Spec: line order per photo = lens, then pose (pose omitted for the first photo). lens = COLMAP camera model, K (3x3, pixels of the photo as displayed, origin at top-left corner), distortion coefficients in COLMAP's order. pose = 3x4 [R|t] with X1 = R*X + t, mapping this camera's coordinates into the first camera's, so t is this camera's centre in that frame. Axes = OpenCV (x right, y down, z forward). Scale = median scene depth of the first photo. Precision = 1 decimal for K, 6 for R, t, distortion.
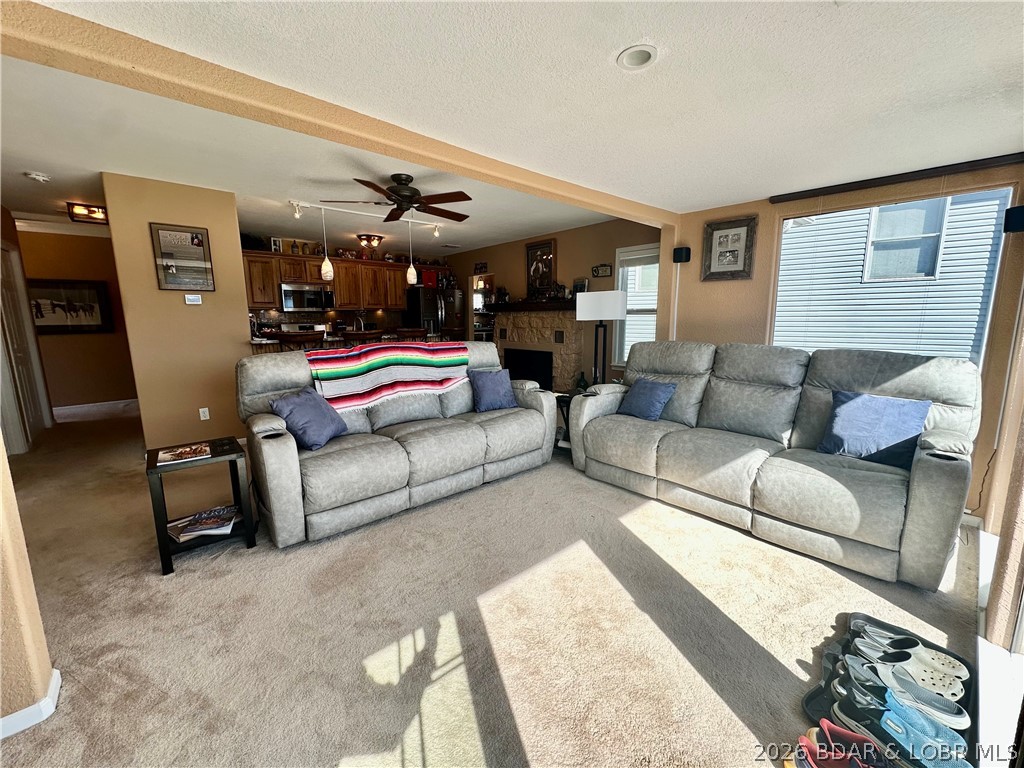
lens RADIAL K [[415.6, 0, 512.6], [0, 415.6, 391.6], [0, 0, 1]] dist [-0.012772, 0.003348]
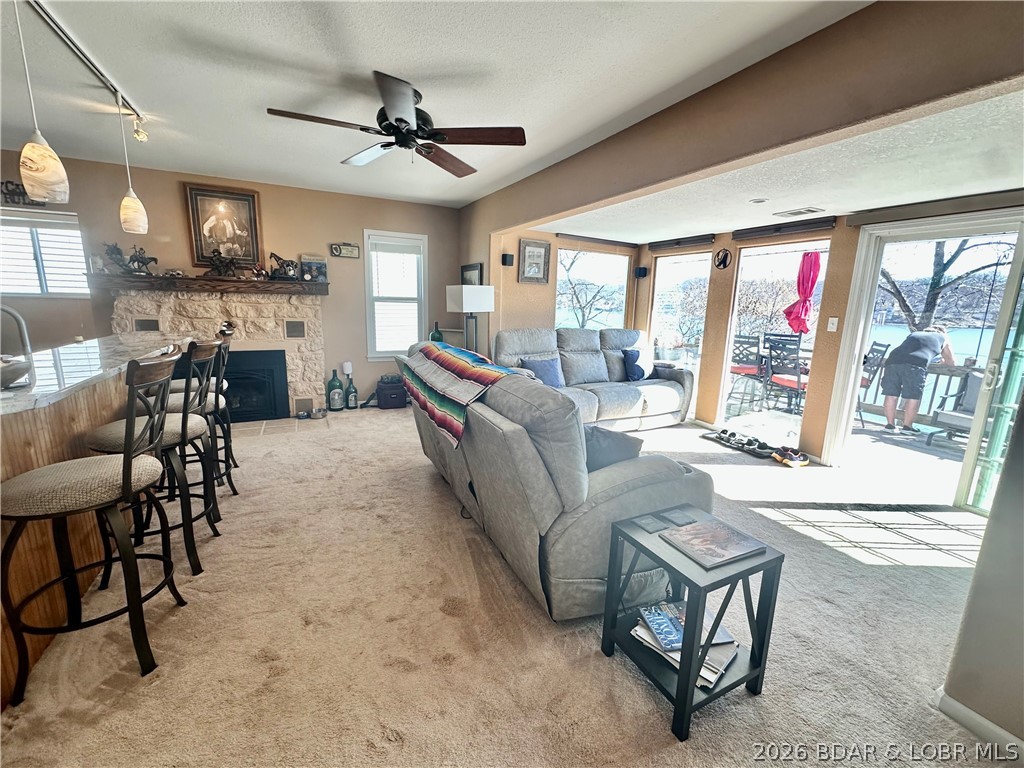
lens RADIAL K [[415.6, 0, 526.1], [0, 415.6, 391.7], [0, 0, 1]] dist [-0.012772, 0.003348]
pose [[0.229938, -0.194773, 0.953516, -0.584936], [0.140222, 0.976175, 0.165587, -0.093804], [-0.963051, 0.095630, 0.251771, 0.448527]]
